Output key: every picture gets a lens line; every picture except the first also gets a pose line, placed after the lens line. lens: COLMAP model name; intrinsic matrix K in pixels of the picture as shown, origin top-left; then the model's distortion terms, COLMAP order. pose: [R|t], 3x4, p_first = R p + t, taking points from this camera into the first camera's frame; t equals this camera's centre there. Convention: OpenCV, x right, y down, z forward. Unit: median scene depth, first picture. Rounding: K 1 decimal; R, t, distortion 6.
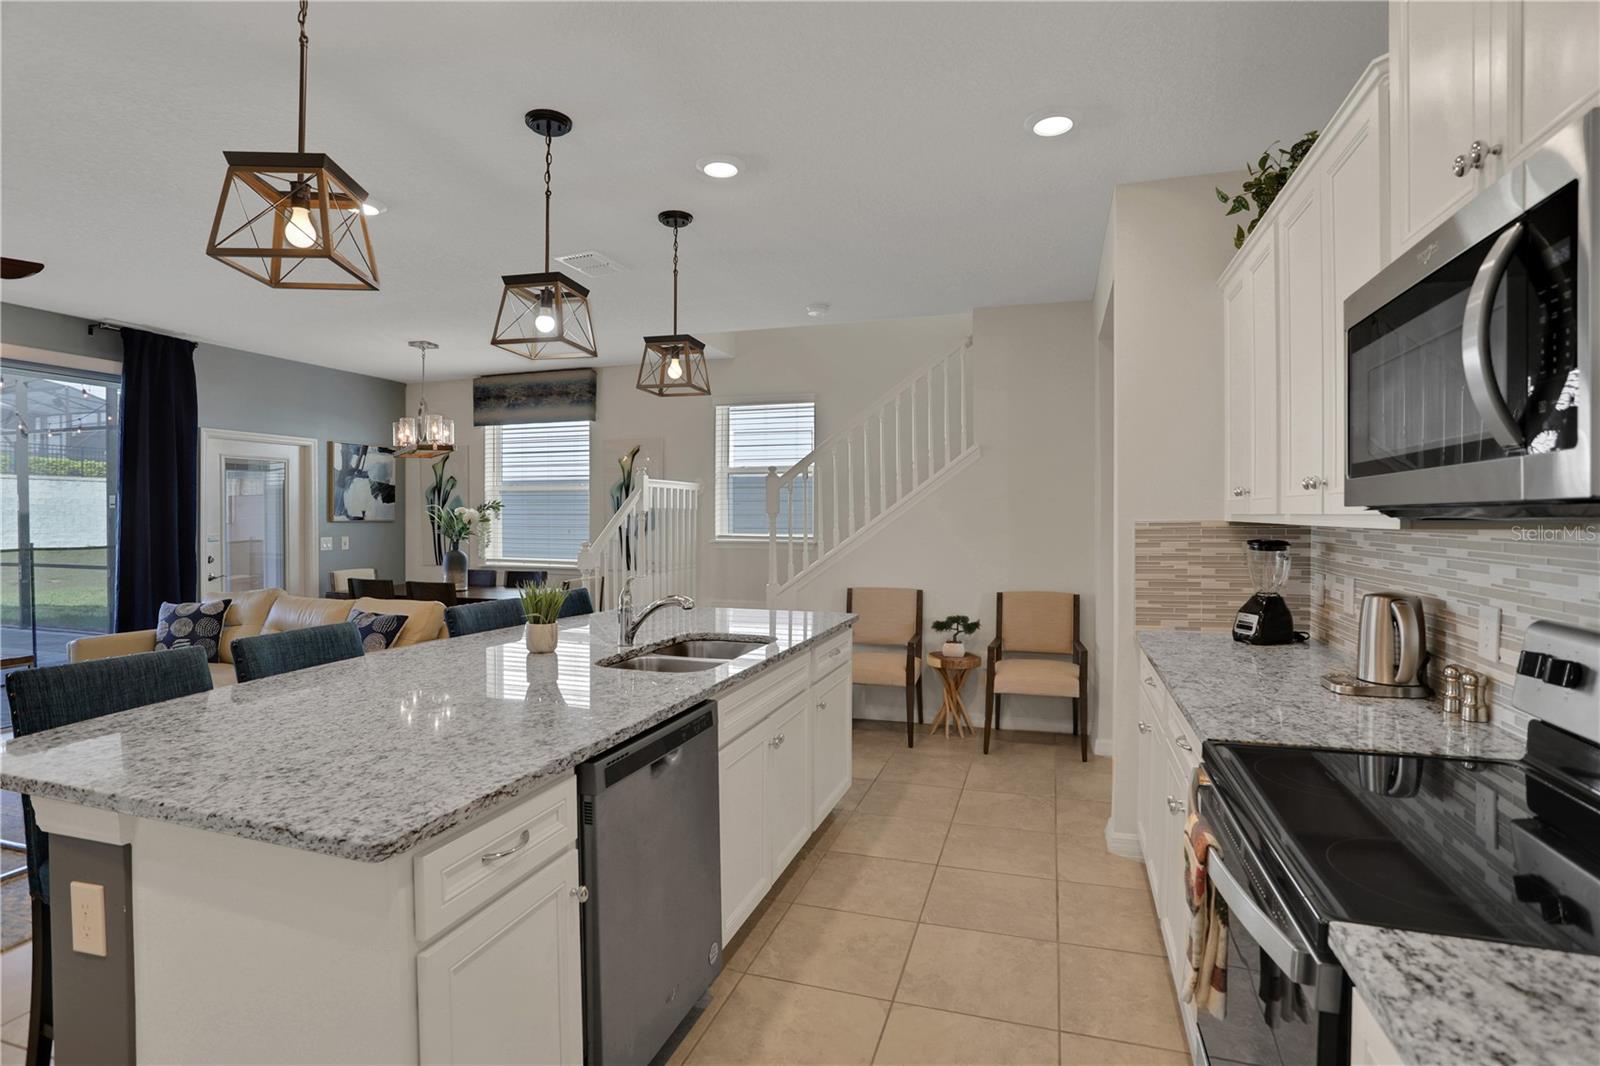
lens RADIAL K [[787.9, 0, 811.4], [0, 787.9, 540.4], [0, 0, 1]] dist [-0.061767, 0.023837]
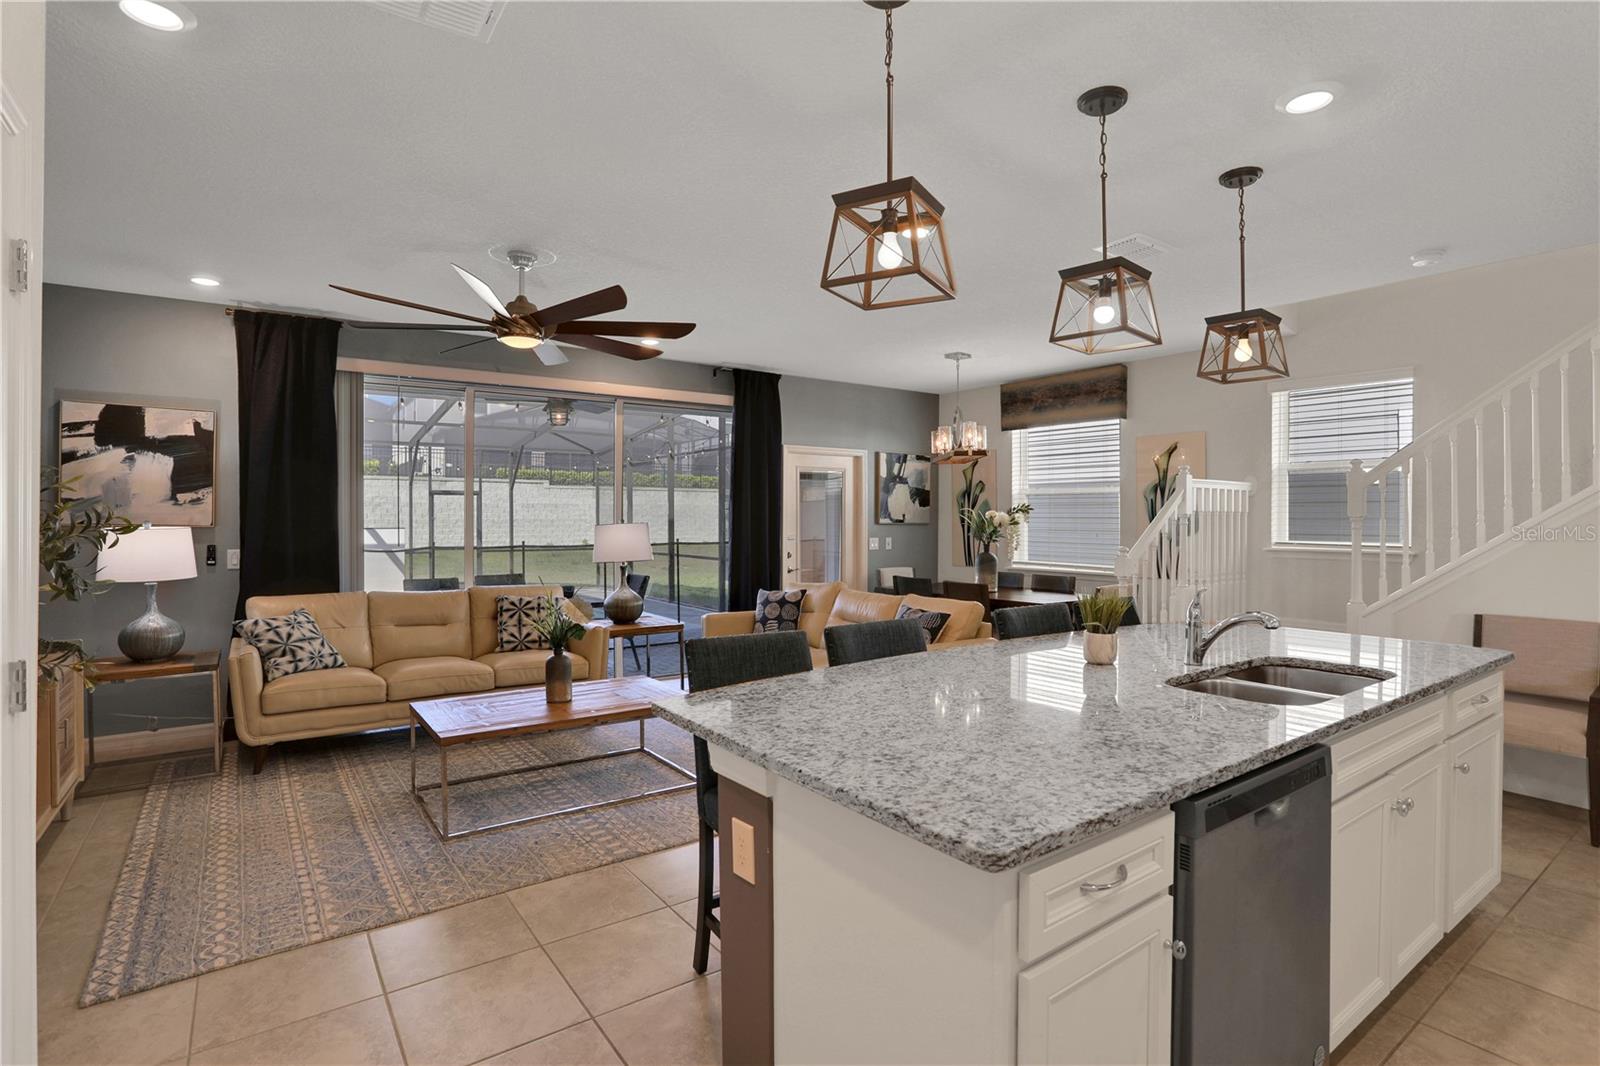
lens RADIAL K [[787.9, 0, 793.2], [0, 787.9, 549.3], [0, 0, 1]] dist [-0.061767, 0.023837]
pose [[0.803361, 0.023089, -0.595045, -0.074656], [-0.019375, 0.999732, 0.012634, 0.000776], [0.595177, 0.001379, 0.803593, 0.022829]]
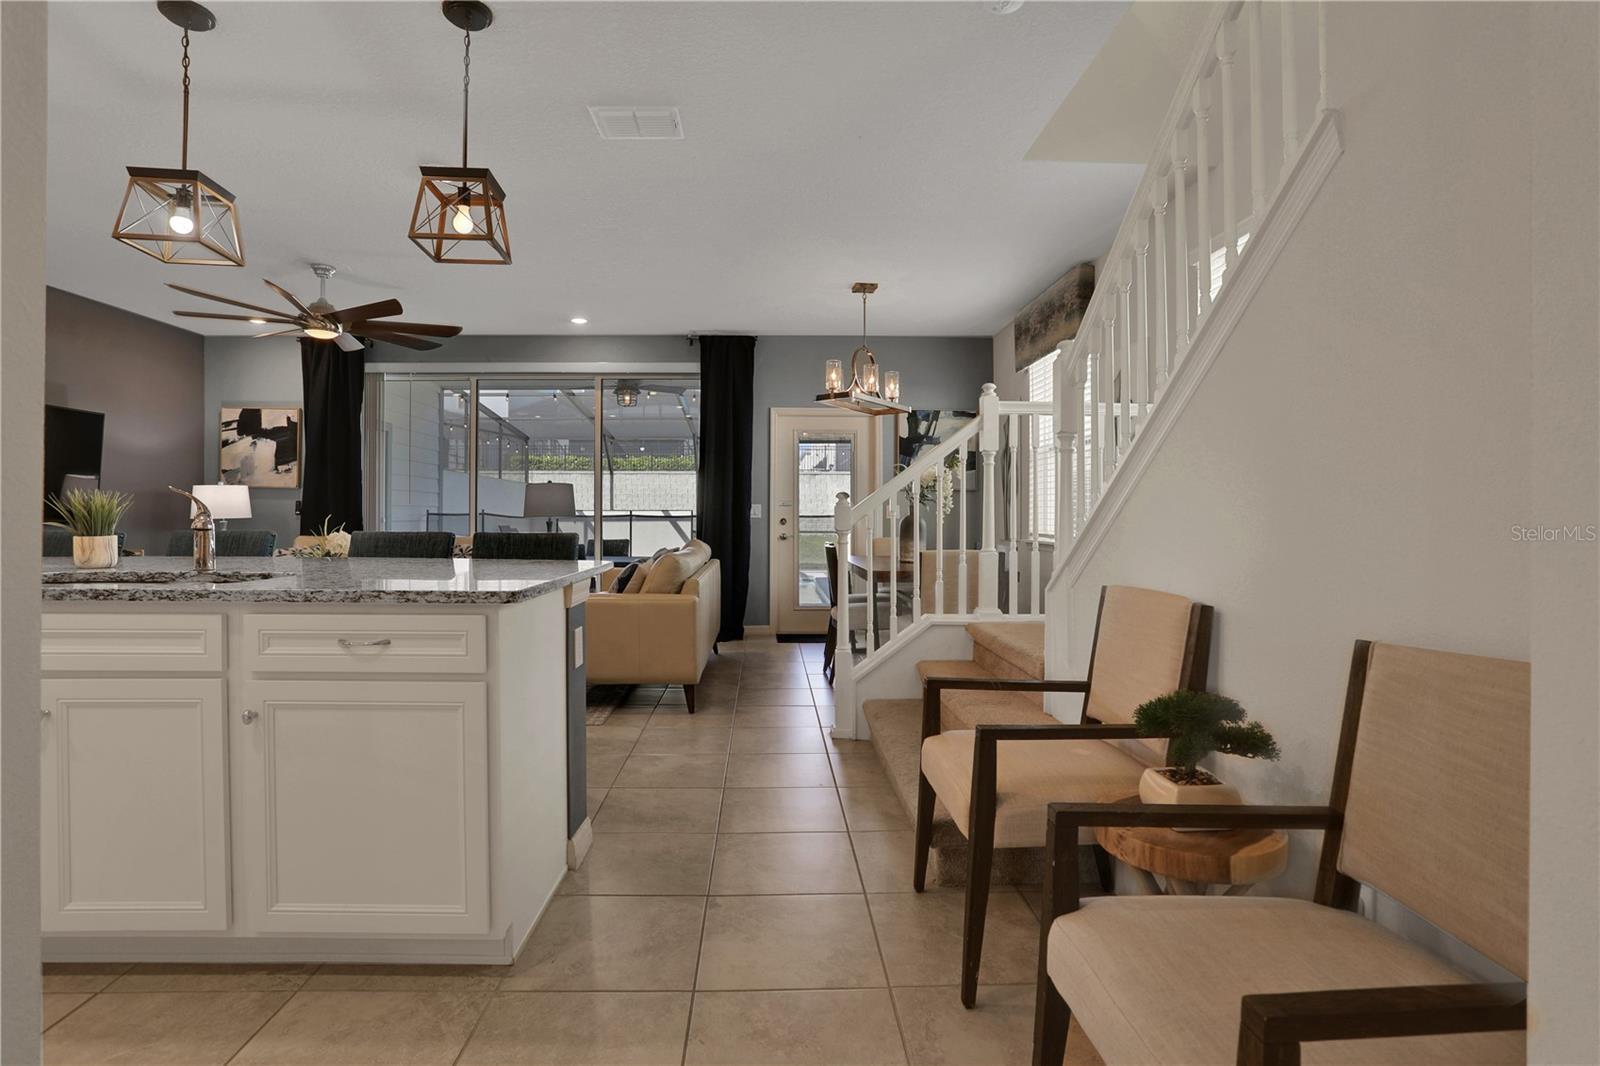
lens RADIAL K [[787.9, 0, 769.6], [0, 787.9, 538.6], [0, 0, 1]] dist [-0.061767, 0.023837]
pose [[0.313497, 0.029786, -0.949122, 0.621947], [-0.035229, 0.999185, 0.019721, 0.049250], [0.948935, 0.027254, 0.314291, 1.112614]]
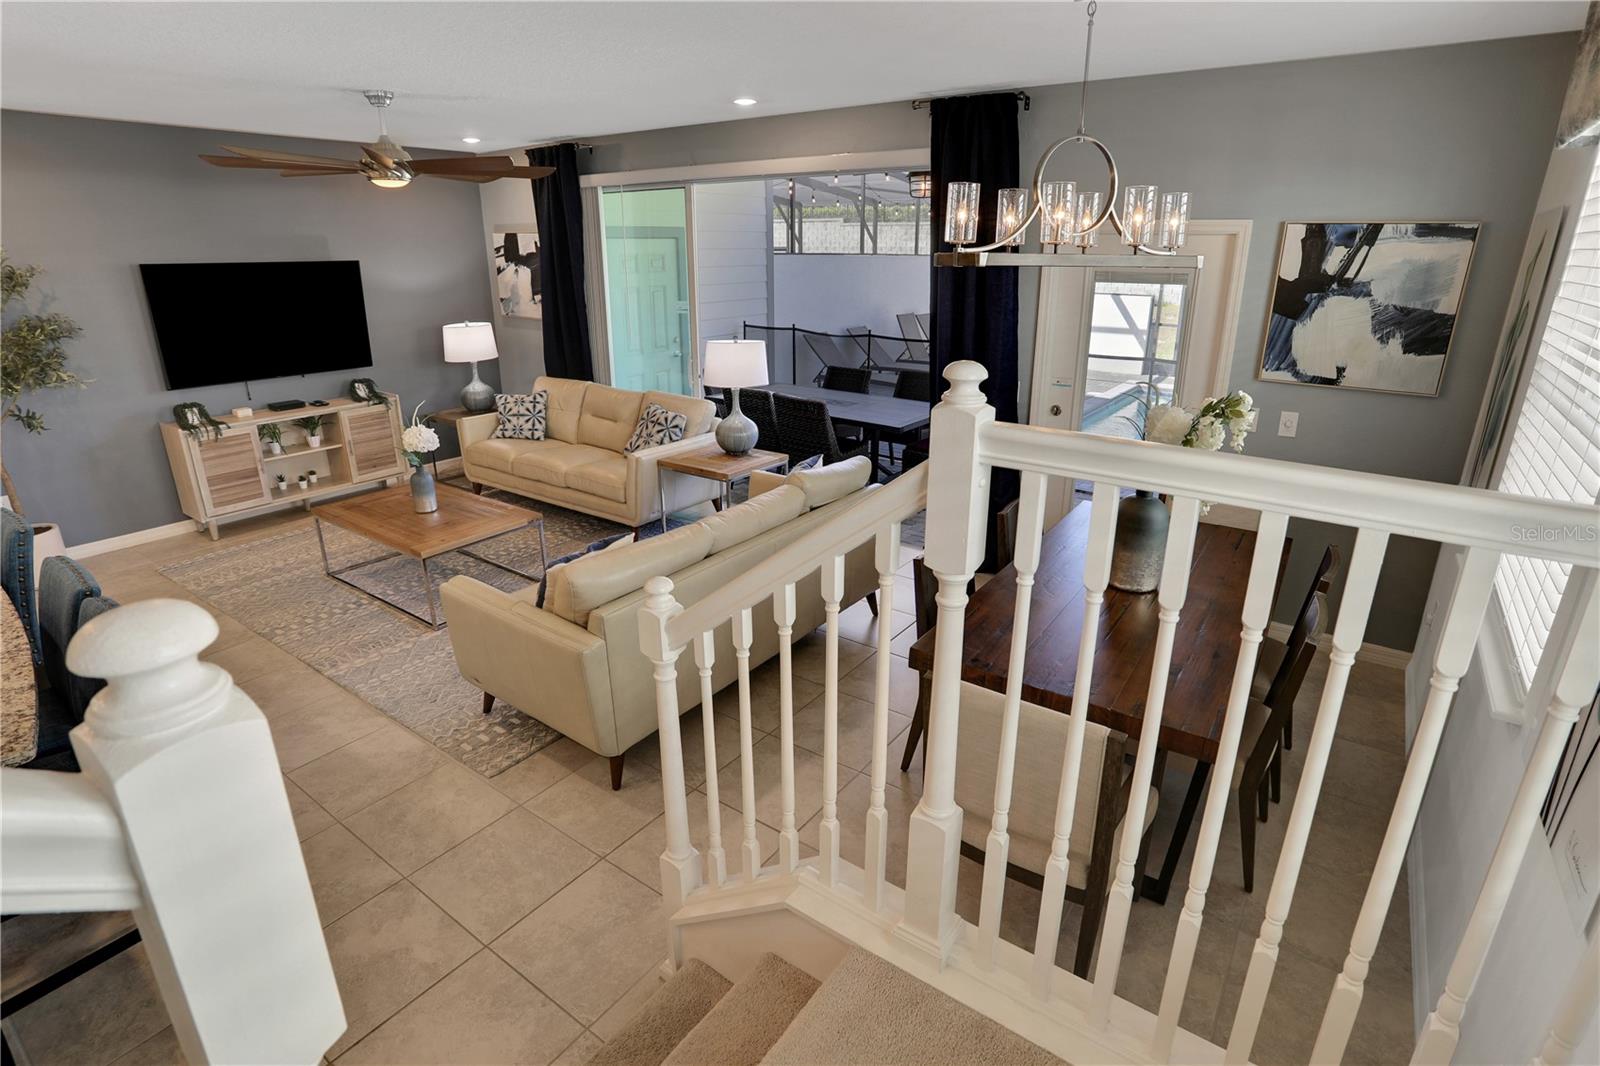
lens RADIAL K [[787.9, 0, 814.7], [0, 787.9, 569.2], [0, 0, 1]] dist [-0.061767, 0.023837]
pose [[-0.293082, 0.364002, -0.884084, 0.006912], [-0.031436, 0.920521, 0.389426, -0.219604], [0.955570, 0.141926, -0.258346, 1.816881]]
